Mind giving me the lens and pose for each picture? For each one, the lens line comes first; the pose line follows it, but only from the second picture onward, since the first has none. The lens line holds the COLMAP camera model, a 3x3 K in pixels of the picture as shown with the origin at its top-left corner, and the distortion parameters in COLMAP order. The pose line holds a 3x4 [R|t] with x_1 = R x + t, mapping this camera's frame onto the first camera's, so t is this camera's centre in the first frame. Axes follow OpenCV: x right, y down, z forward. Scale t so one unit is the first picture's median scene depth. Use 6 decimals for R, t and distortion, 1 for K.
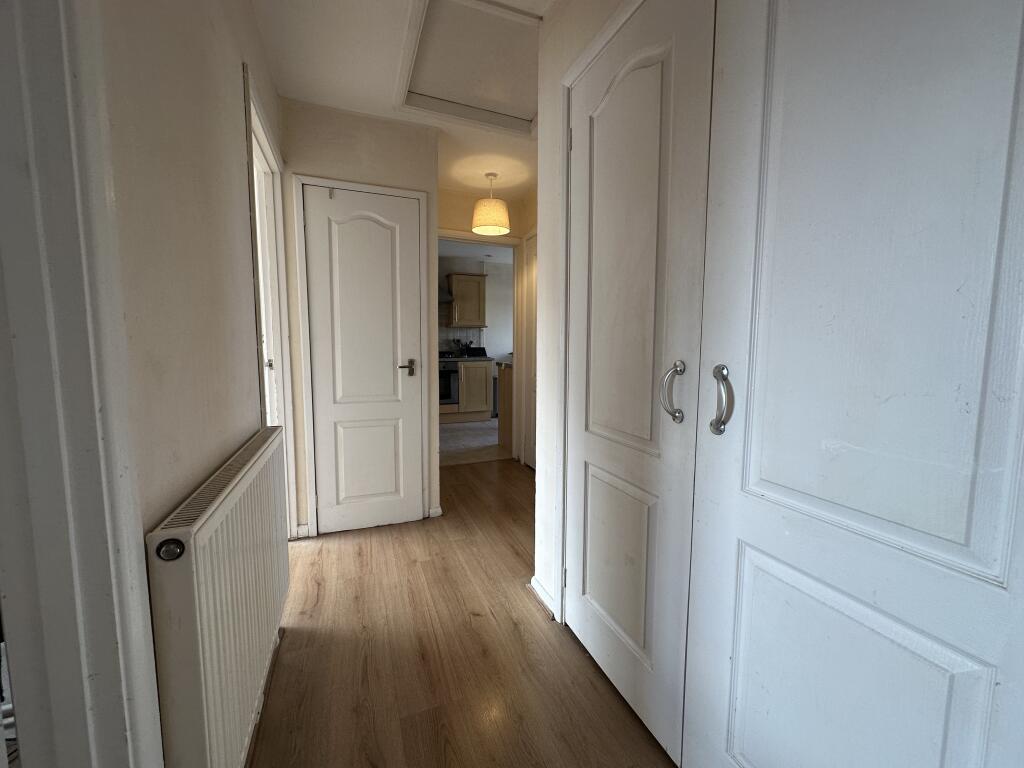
lens RADIAL K [[417.6, 0, 510.8], [0, 417.6, 387.8], [0, 0, 1]] dist [-0.000646, 0.006094]
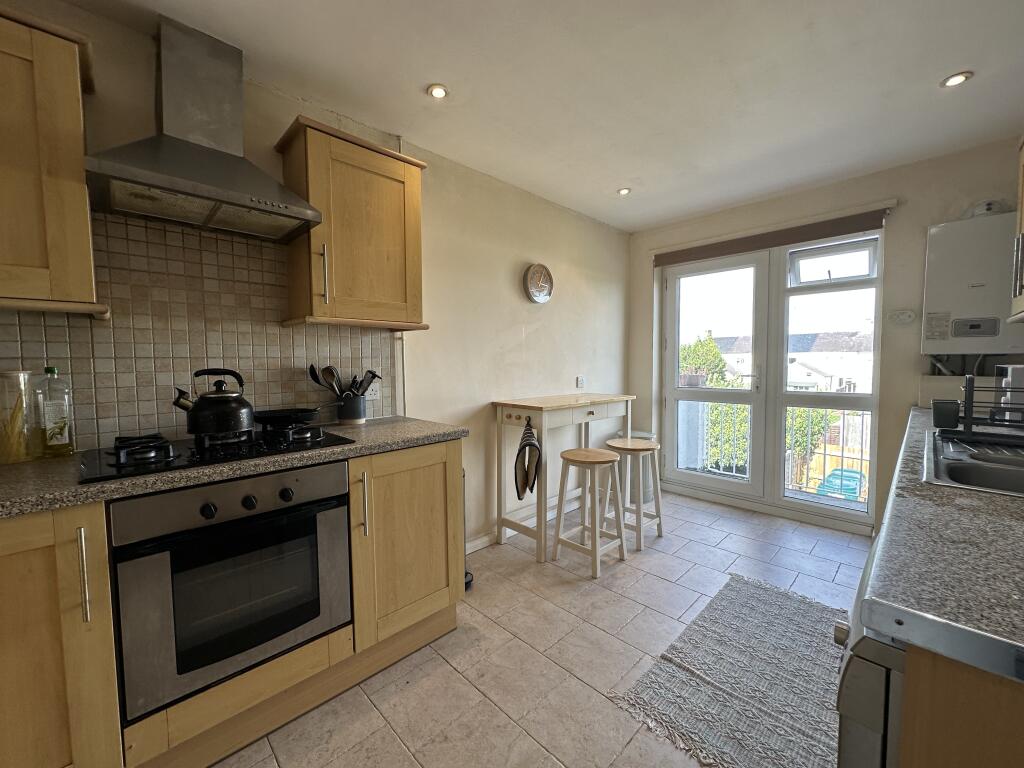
lens RADIAL K [[417.6, 0, 510.8], [0, 417.6, 387.8], [0, 0, 1]] dist [-0.000646, 0.006094]
pose [[0.920058, -0.034143, 0.390293, -0.122847], [0.047106, 0.998609, -0.023686, -0.088117], [-0.388941, 0.040177, 0.920386, 0.675121]]
